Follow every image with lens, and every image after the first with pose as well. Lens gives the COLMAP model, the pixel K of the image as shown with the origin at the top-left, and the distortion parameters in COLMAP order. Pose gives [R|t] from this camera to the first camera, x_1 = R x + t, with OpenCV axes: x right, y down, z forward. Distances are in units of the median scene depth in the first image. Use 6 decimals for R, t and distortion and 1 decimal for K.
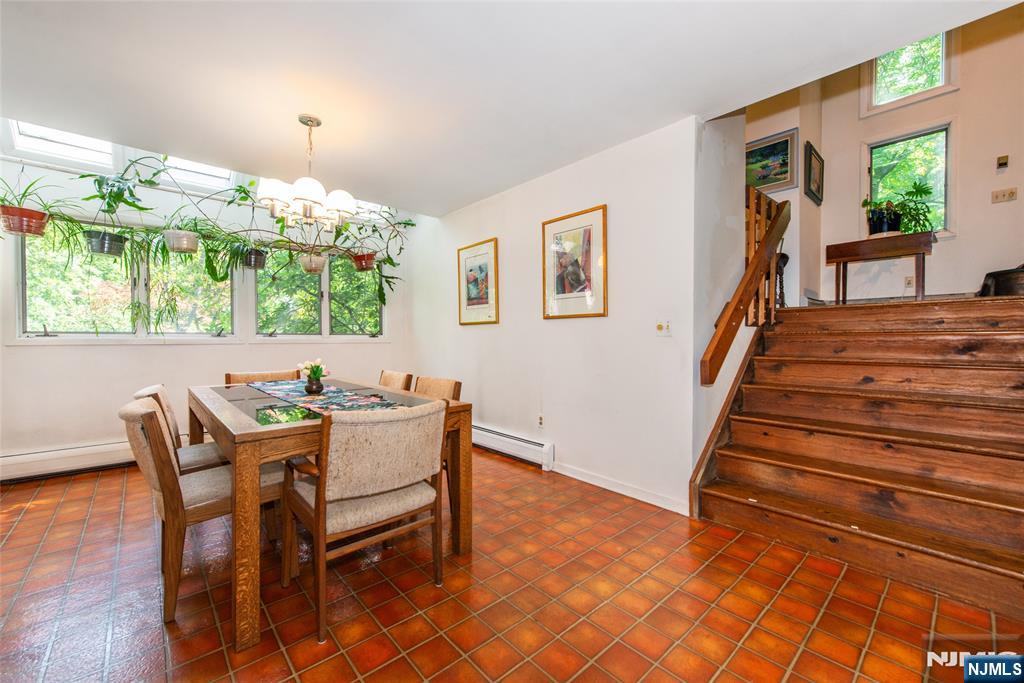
lens RADIAL K [[422.2, 0, 511.1], [0, 422.2, 346.8], [0, 0, 1]] dist [0.001220, -0.000762]
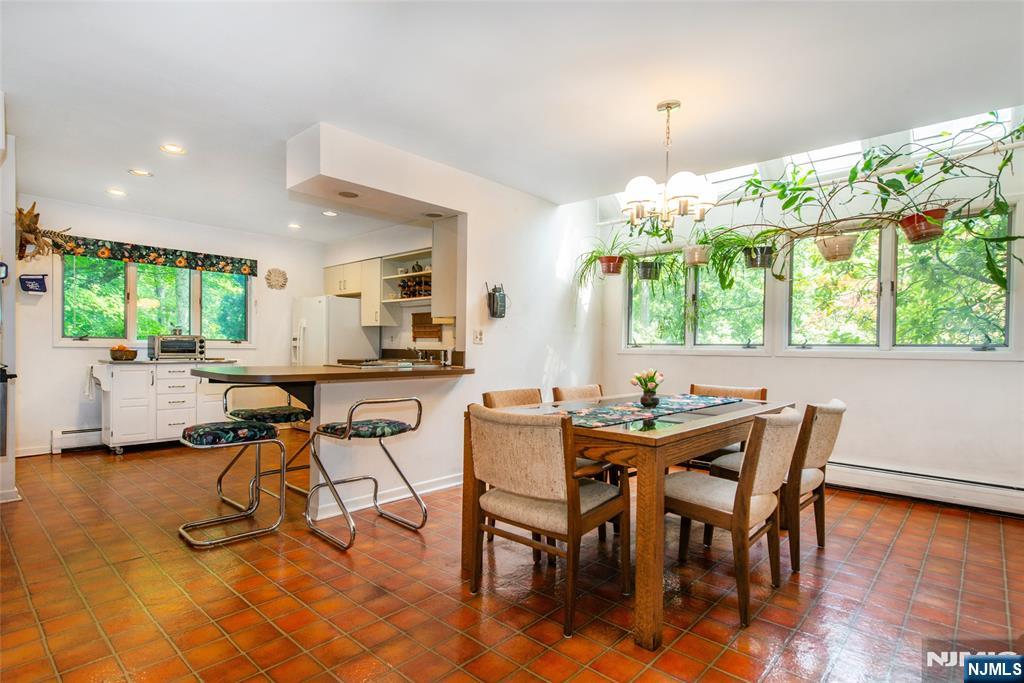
lens RADIAL K [[531.4, 0, 513.5], [0, 531.4, 355.6], [0, 0, 1]] dist [0.018191, -0.001537]
pose [[0.084575, 0.014204, -0.996316, 0.468433], [-0.028788, 0.999516, 0.011806, -0.006068], [0.996001, 0.027684, 0.084943, 0.429493]]
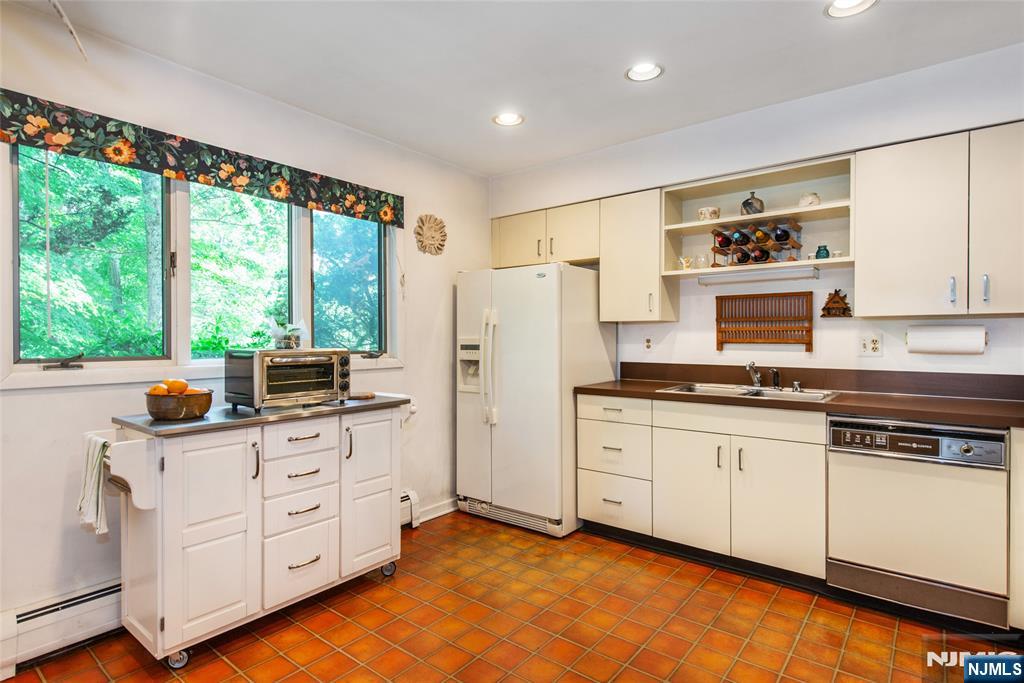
lens RADIAL K [[536.0, 0, 519.1], [0, 536.0, 341.9], [0, 0, 1]] dist [0.010458, -0.001035]
pose [[0.159699, 0.008374, -0.987130, -0.462188], [-0.015390, 0.999864, 0.005992, -0.036894], [0.987046, 0.014235, 0.159806, -0.248509]]
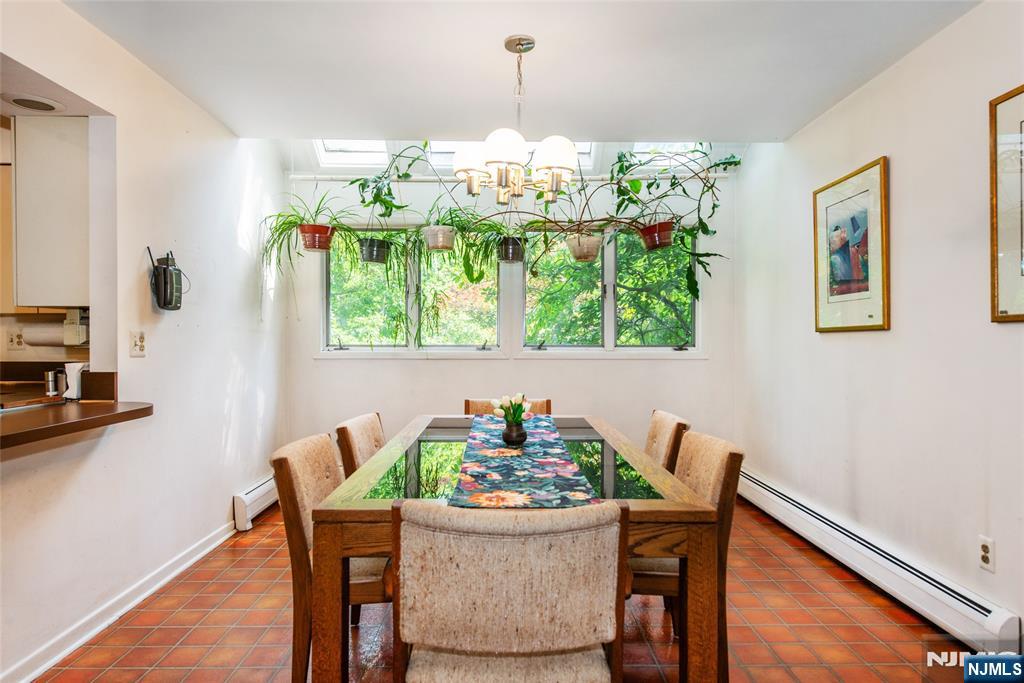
lens RADIAL K [[596.2, 0, 516.8], [0, 596.2, 343.9], [0, 0, 1]] dist [0.012012, -0.001754]
pose [[0.740921, 0.006918, -0.671556, 0.130752], [-0.012452, 0.999917, -0.003437, -0.034697], [0.671476, 0.010908, 0.740946, 0.213917]]
